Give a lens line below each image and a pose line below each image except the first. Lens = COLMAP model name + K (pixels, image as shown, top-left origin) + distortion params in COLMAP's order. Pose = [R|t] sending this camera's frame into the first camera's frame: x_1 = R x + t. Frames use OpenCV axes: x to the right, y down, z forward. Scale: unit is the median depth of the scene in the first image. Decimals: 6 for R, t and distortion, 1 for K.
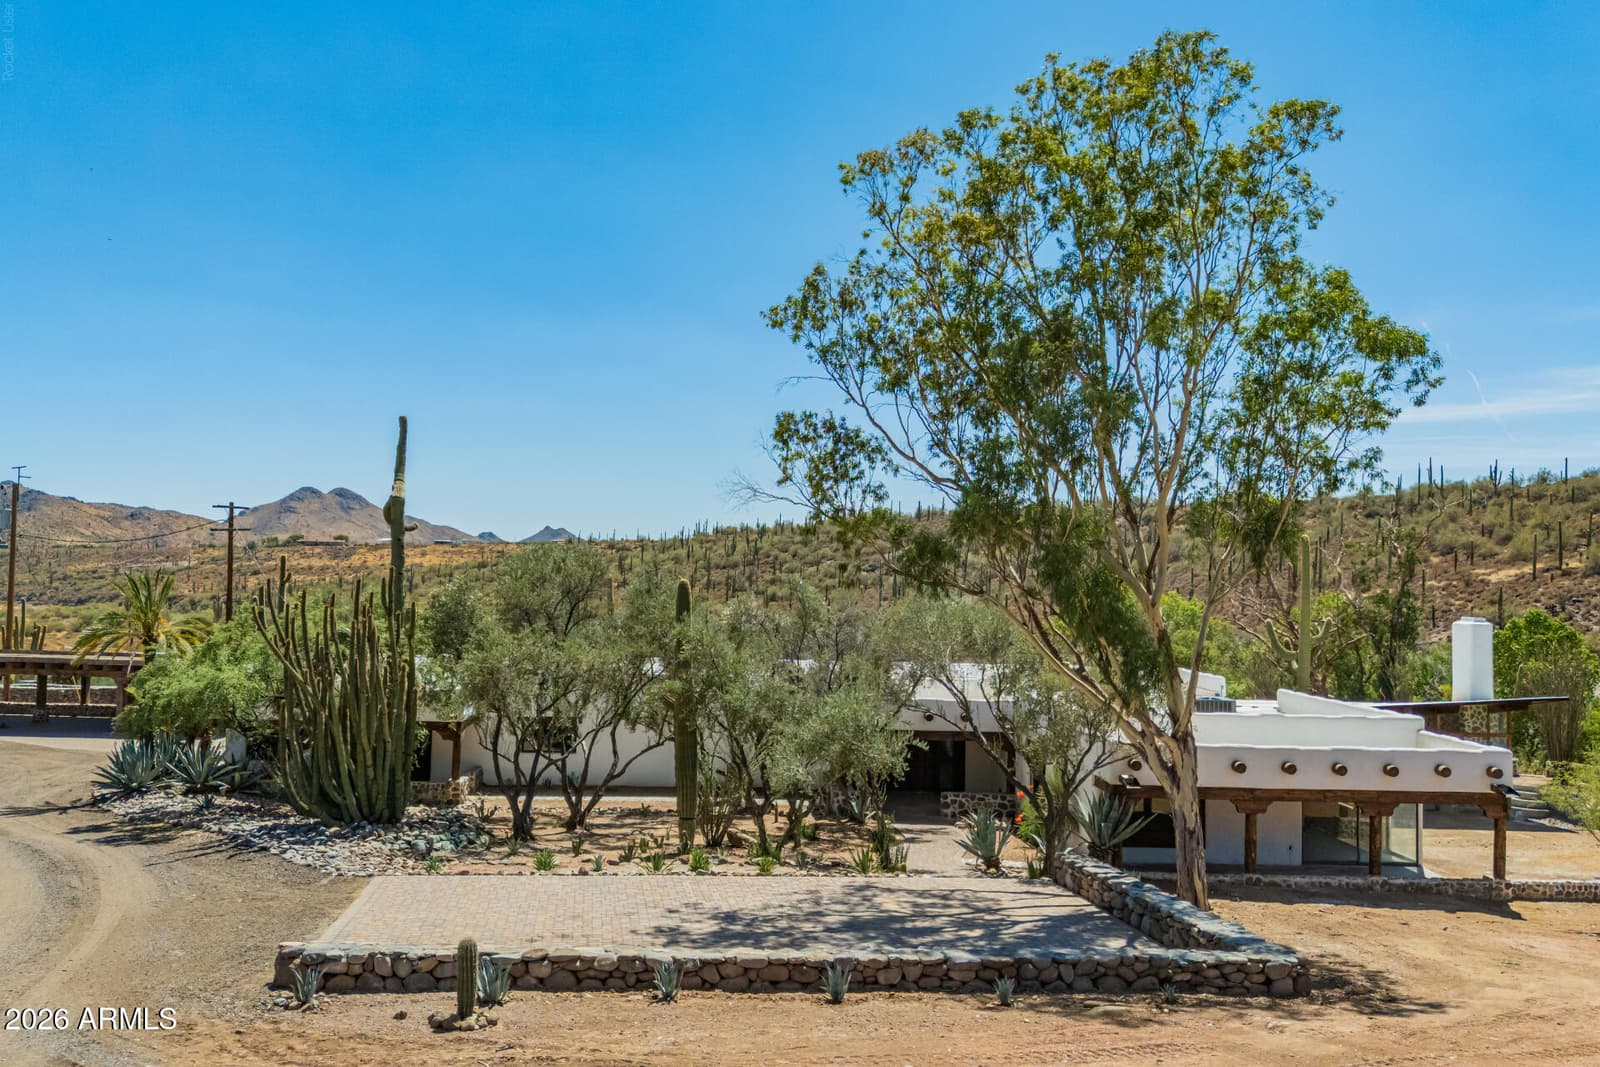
lens RADIAL K [[3370.7, 0, 800.0], [0, 3370.7, 533.5], [0, 0, 1]] dist [-0.013587, 0.346834]
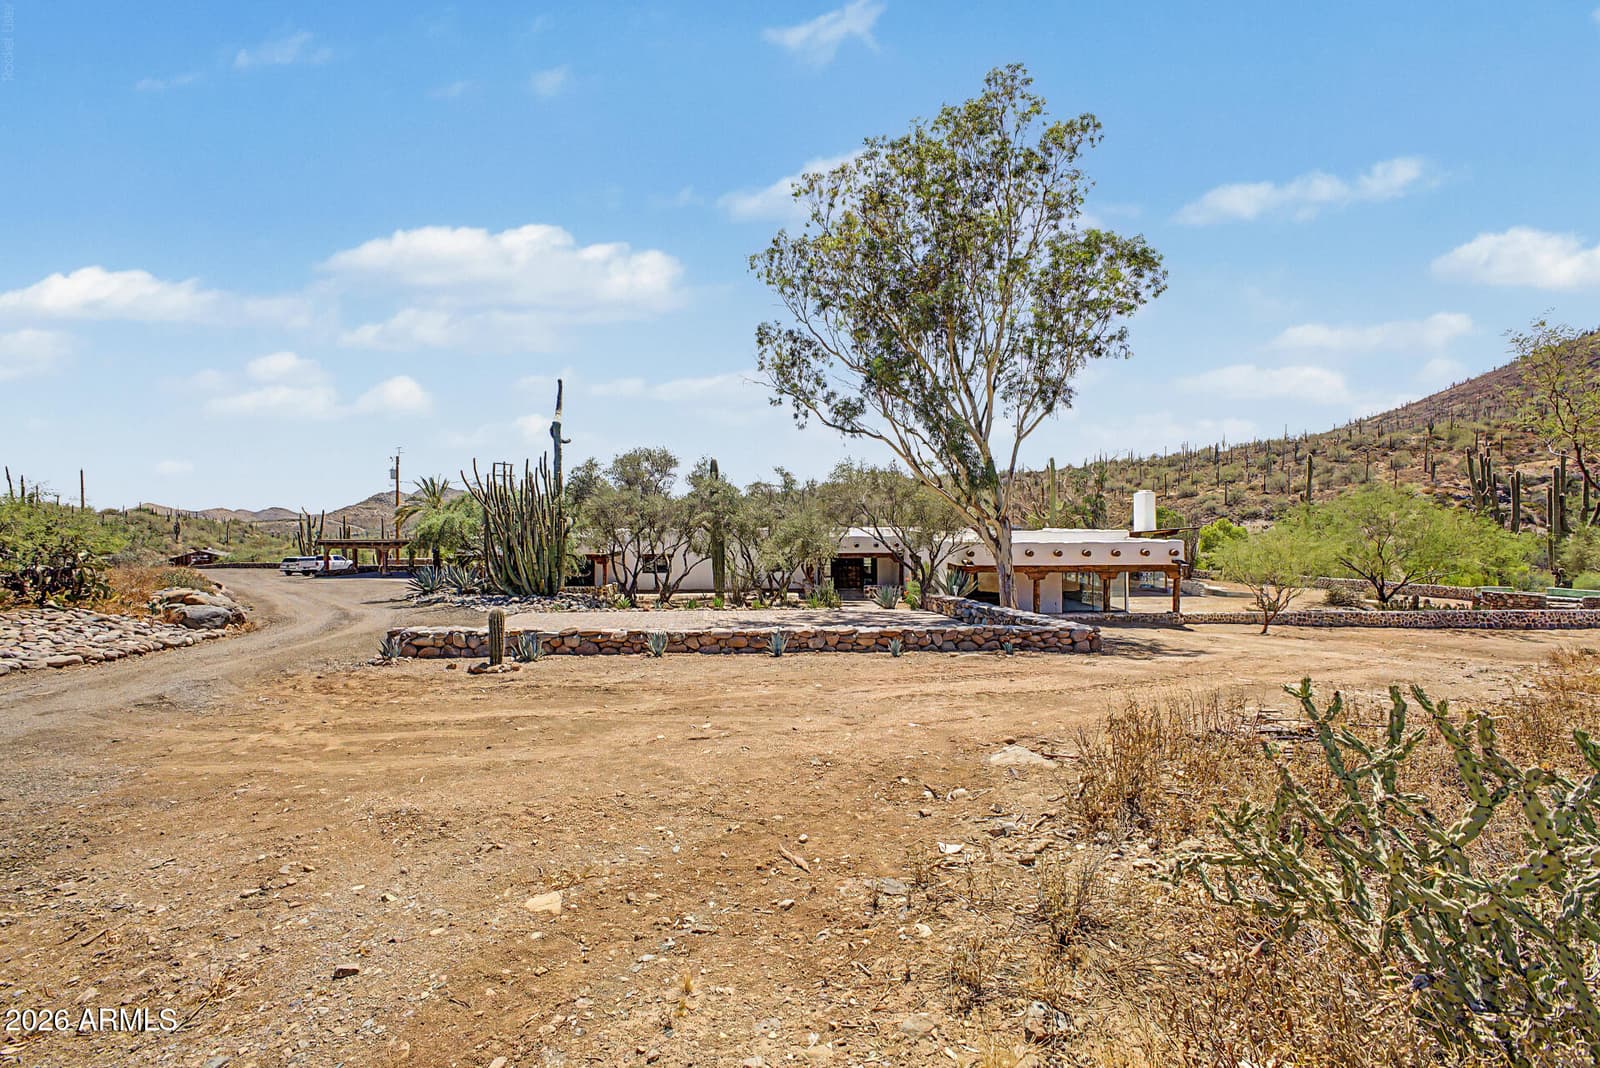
lens RADIAL K [[3370.7, 0, 800.0], [0, 3370.7, 534.0], [0, 0, 1]] dist [-0.013587, 0.346834]
pose [[0.999170, -0.022179, 0.034159, -0.042931], [0.017834, 0.992293, 0.122620, -0.137316], [-0.036615, -0.121909, 0.991866, -0.641448]]
